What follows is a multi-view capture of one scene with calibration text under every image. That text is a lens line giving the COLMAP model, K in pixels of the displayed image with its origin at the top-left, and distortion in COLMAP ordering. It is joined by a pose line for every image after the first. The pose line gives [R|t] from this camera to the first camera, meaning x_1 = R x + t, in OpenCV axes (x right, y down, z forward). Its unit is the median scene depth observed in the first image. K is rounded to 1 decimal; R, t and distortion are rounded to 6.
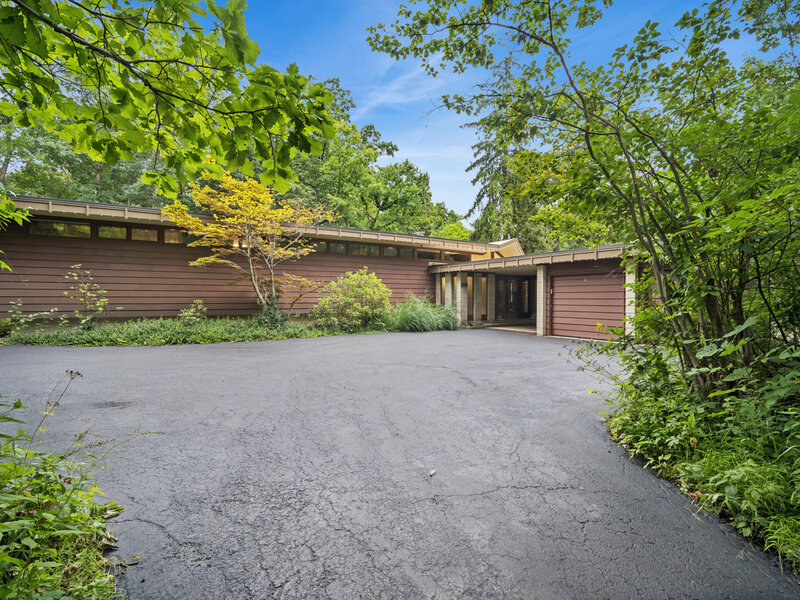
lens RADIAL K [[389.5, 0, 399.9], [0, 389.5, 294.7], [0, 0, 1]] dist [-0.011765, 0.000612]
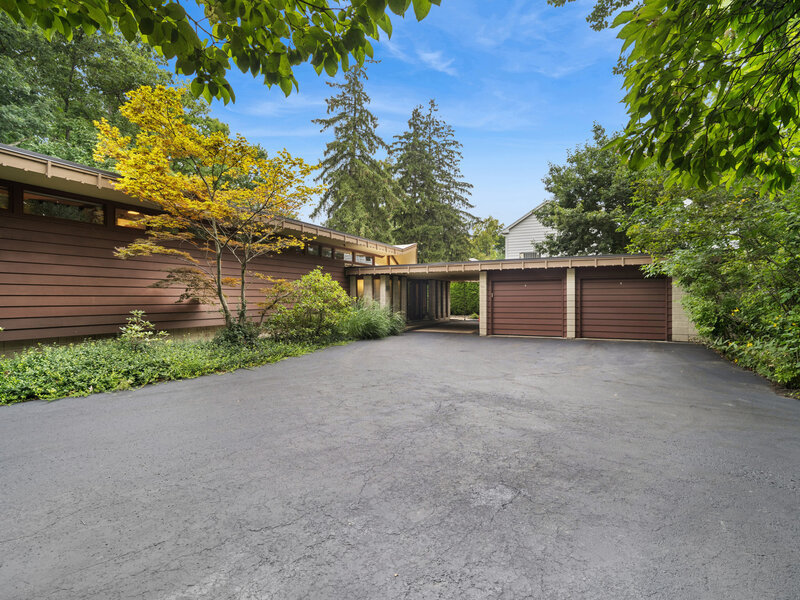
lens RADIAL K [[389.5, 0, 399.9], [0, 389.5, 294.7], [0, 0, 1]] dist [-0.011765, 0.000612]
pose [[0.841207, -0.001854, 0.540710, -0.346683], [0.003830, 0.999989, -0.002530, -0.006246], [-0.540700, 0.004199, 0.841205, 0.165827]]
